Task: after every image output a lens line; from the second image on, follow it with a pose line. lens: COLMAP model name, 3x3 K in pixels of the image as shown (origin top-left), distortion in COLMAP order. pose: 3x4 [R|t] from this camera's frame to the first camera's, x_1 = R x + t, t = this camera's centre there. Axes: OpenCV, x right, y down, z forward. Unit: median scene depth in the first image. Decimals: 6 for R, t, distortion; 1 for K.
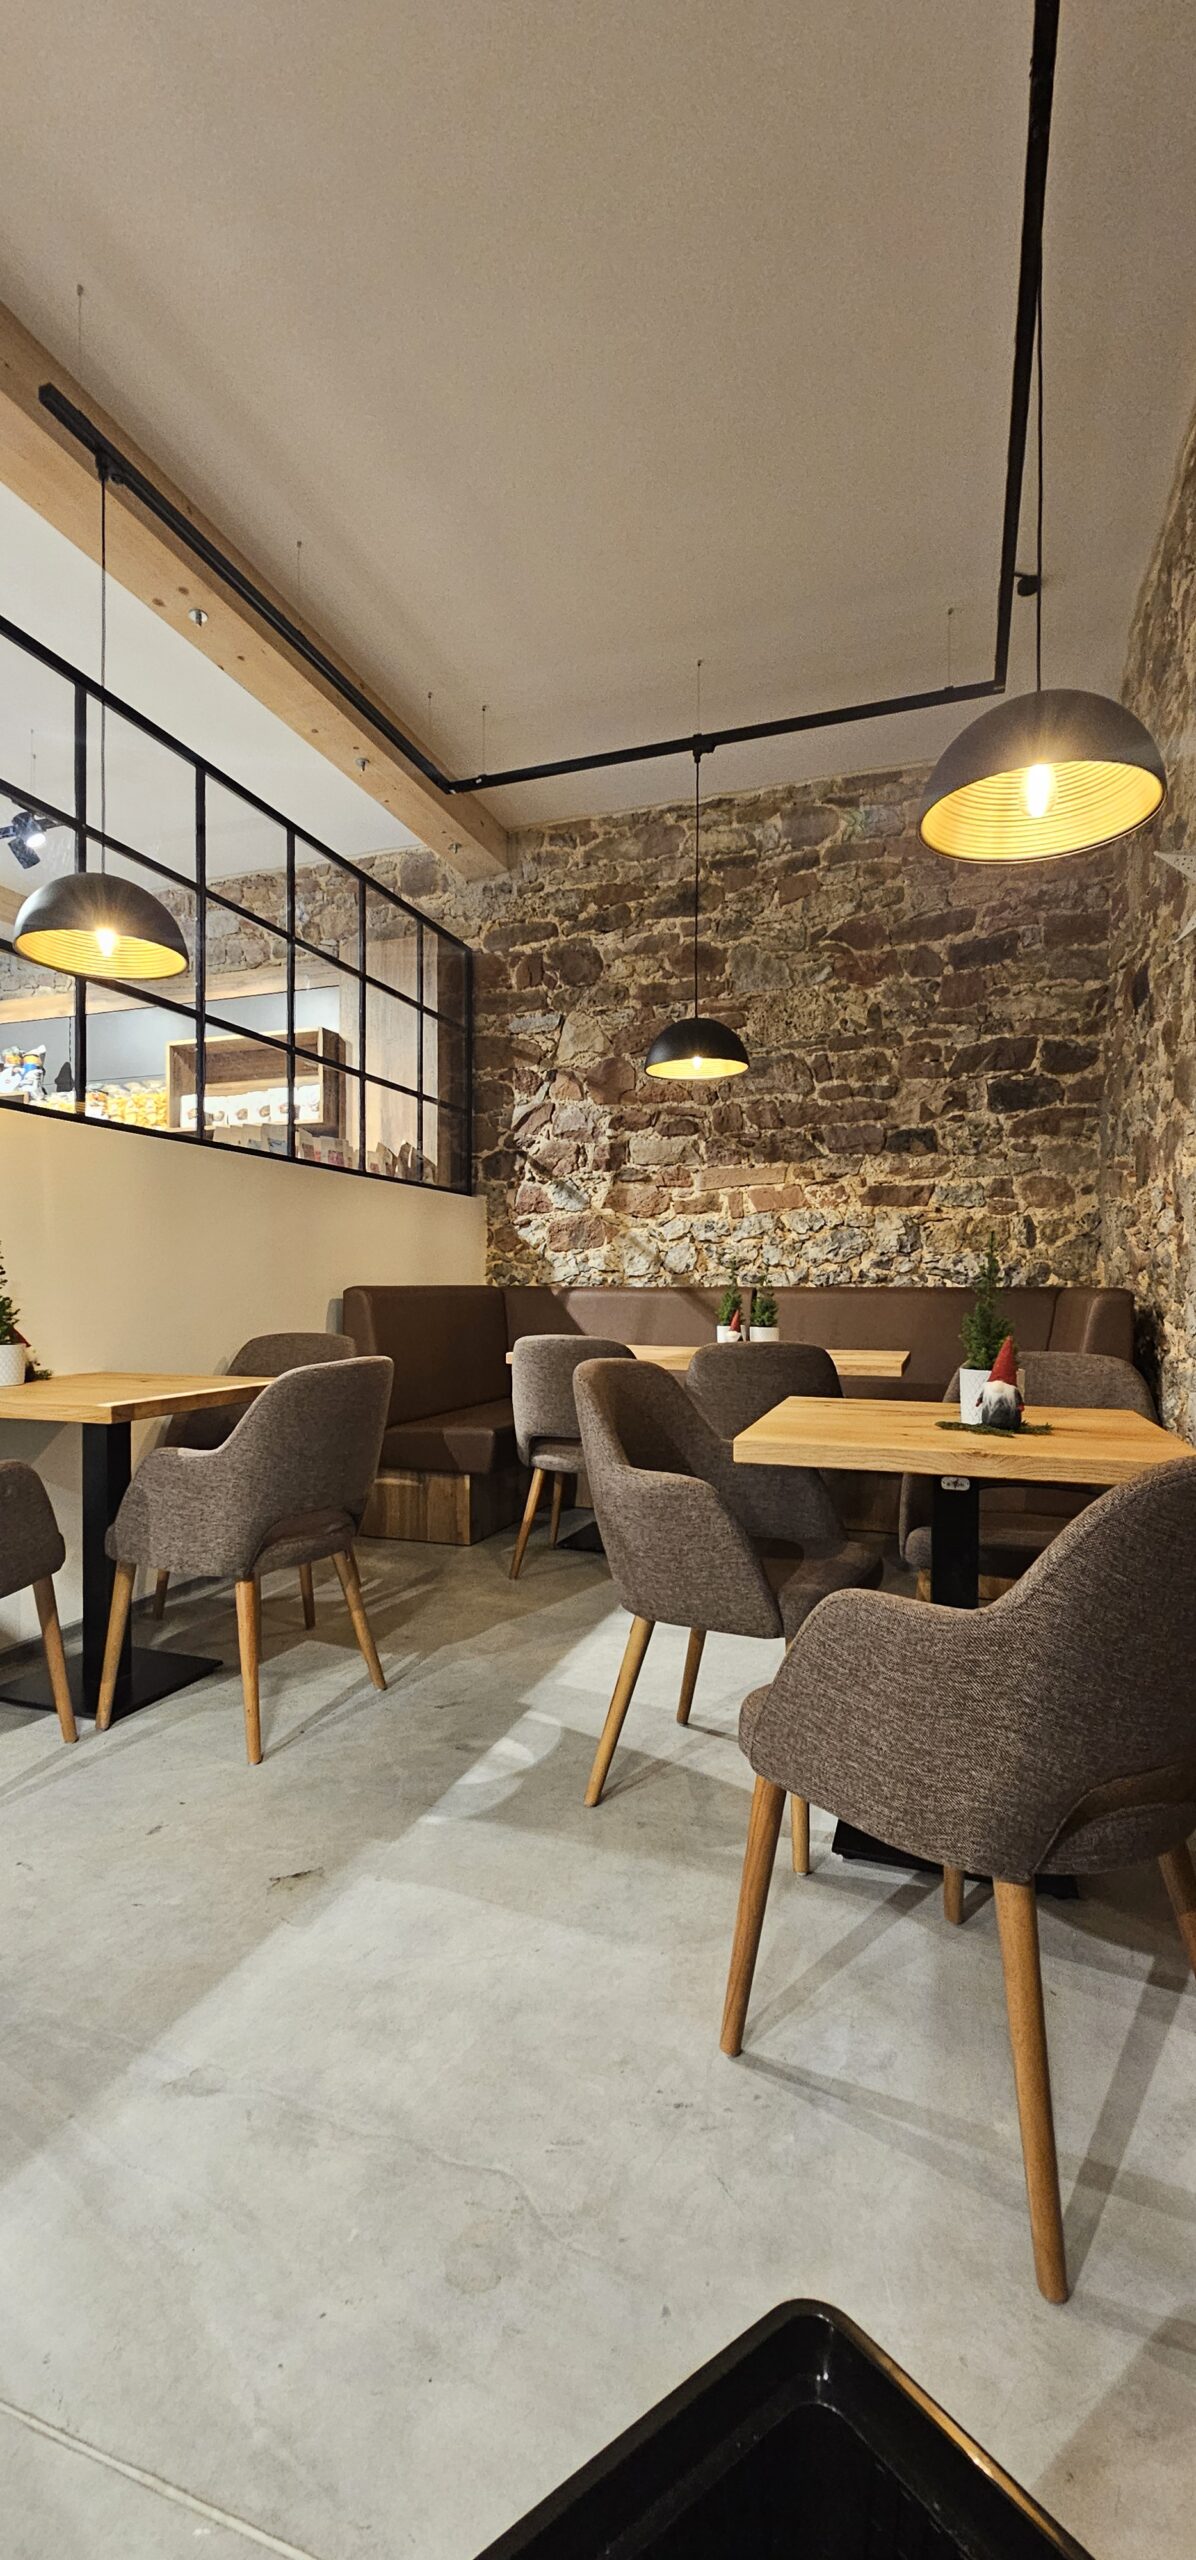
lens RADIAL K [[1046.4, 0, 589.4], [0, 1046.4, 1289.3], [0, 0, 1]] dist [0.002572, 0.000091]
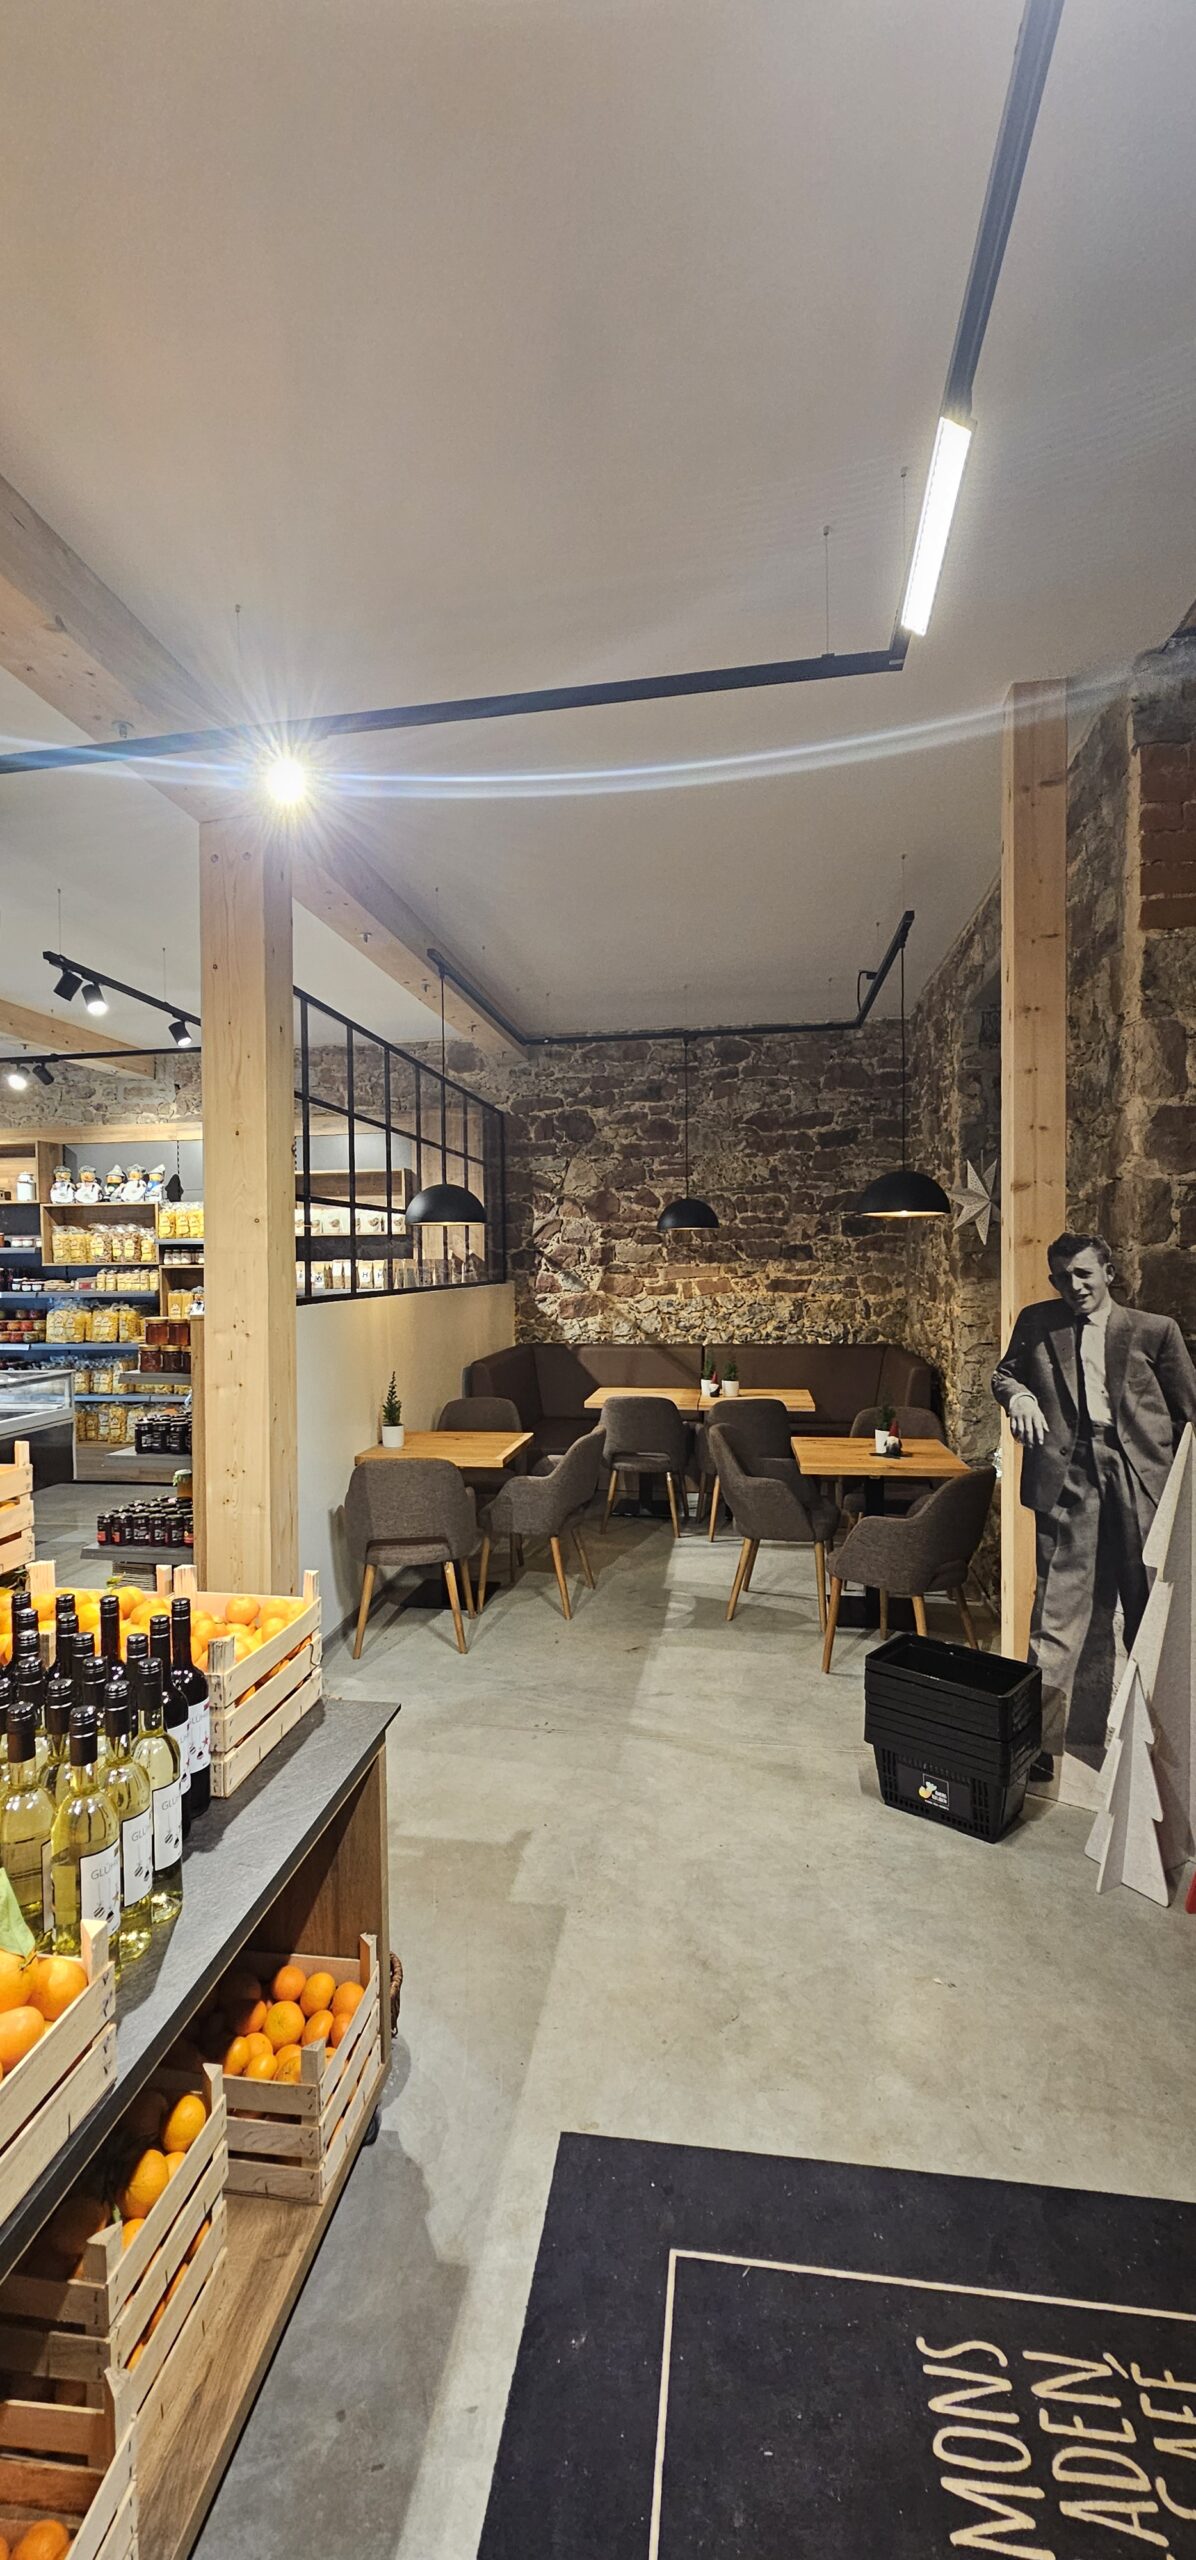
lens RADIAL K [[1046.4, 0, 594.8], [0, 1046.4, 1267.9], [0, 0, 1]] dist [0.002572, 0.000091]
pose [[0.981108, -0.014312, 0.192930, -0.297428], [0.012997, 0.999883, 0.008077, -0.129559], [-0.193023, -0.005416, 0.981179, -0.502620]]
